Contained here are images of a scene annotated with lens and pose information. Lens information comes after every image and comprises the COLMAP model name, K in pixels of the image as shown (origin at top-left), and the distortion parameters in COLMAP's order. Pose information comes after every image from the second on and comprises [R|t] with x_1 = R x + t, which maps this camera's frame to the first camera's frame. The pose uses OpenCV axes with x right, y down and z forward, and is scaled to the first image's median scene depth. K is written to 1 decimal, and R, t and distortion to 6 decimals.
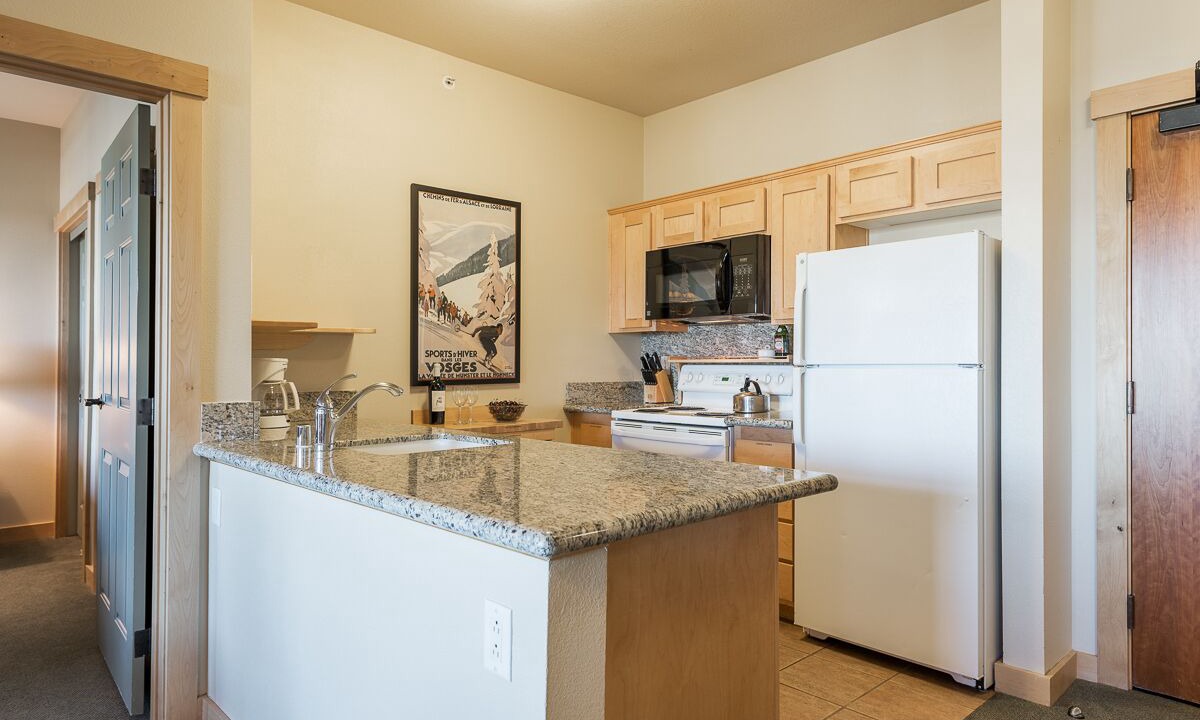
lens RADIAL K [[736.0, 0, 596.0], [0, 736.0, 360.1], [0, 0, 1]] dist [0.008962, -0.004506]
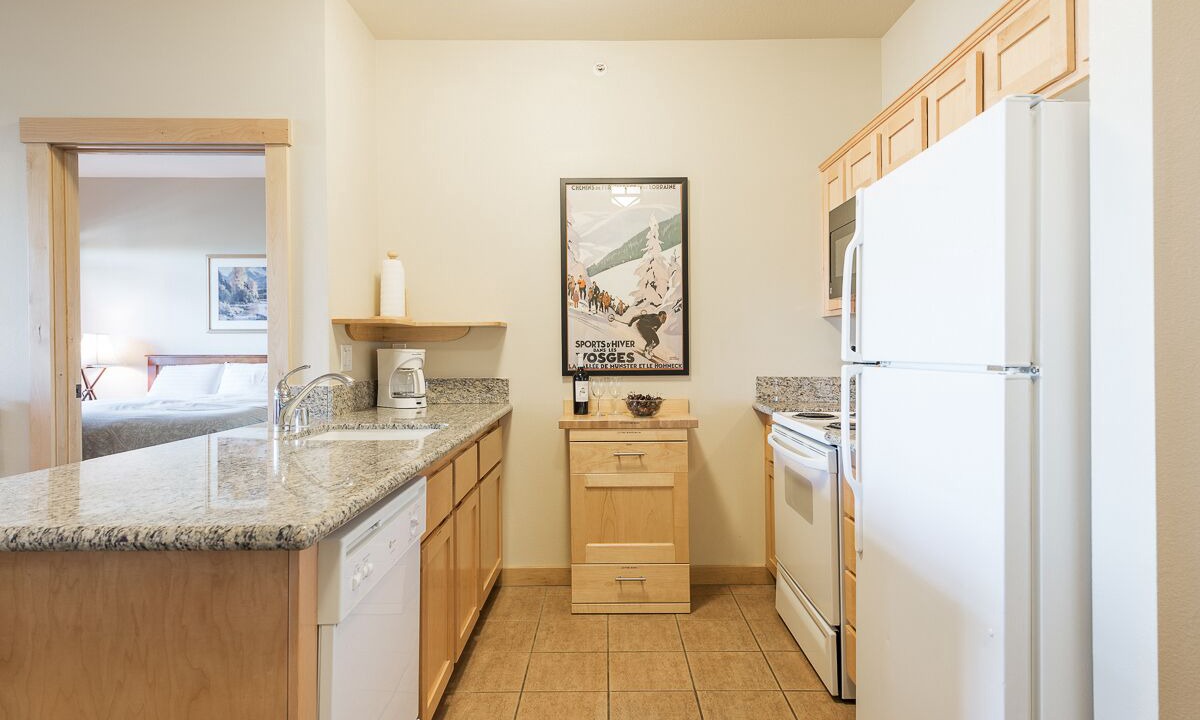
lens RADIAL K [[692.1, 0, 599.4], [0, 692.1, 349.5], [0, 0, 1]] dist [0.012763, -0.002622]
pose [[0.730926, 0.003286, -0.682449, 0.440065], [0.001182, 0.999981, 0.006080, -0.006900], [0.682456, -0.005251, 0.730908, 0.325034]]
